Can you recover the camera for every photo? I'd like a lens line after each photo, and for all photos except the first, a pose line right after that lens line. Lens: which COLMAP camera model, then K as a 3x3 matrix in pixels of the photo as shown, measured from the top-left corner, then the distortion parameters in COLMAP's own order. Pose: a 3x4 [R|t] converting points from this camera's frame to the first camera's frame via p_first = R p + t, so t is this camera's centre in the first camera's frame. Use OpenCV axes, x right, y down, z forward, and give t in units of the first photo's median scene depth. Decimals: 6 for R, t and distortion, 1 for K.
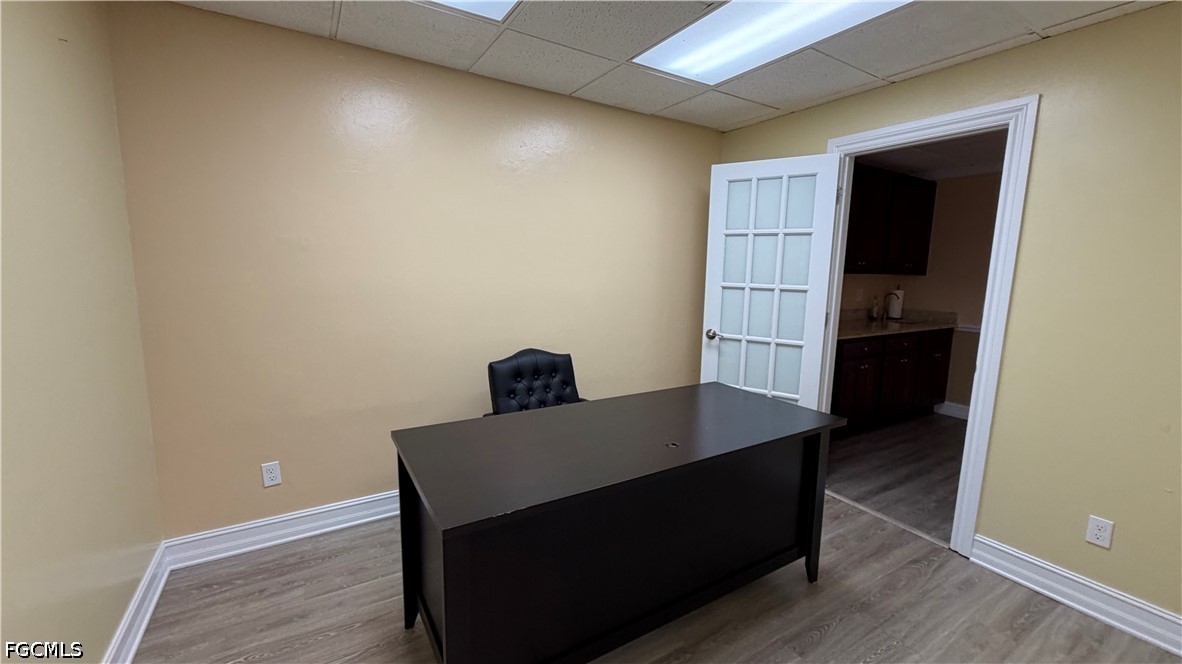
lens RADIAL K [[470.8, 0, 597.1], [0, 470.8, 332.5], [0, 0, 1]] dist [0.000830, 0.000201]
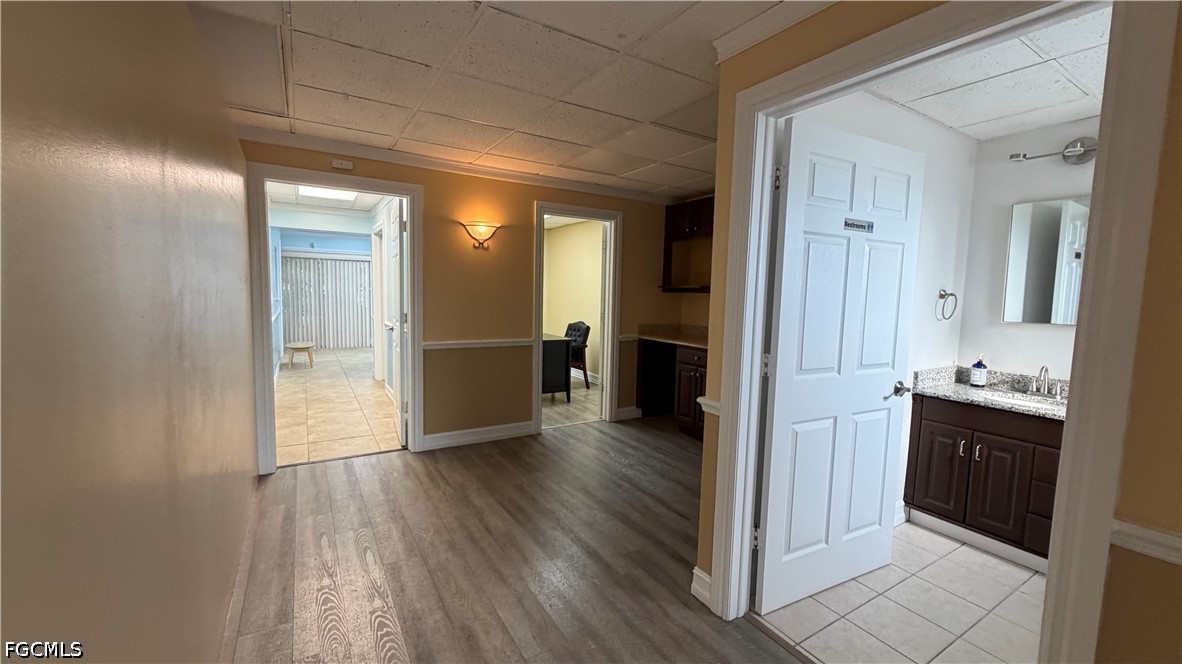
lens RADIAL K [[470.8, 0, 597.1], [0, 470.8, 332.5], [0, 0, 1]] dist [0.000830, 0.000201]
pose [[0.011476, 0.071813, -0.997352, 2.565222], [-0.158840, 0.984884, 0.069087, -0.103504], [0.987238, 0.157627, 0.022709, 1.104805]]
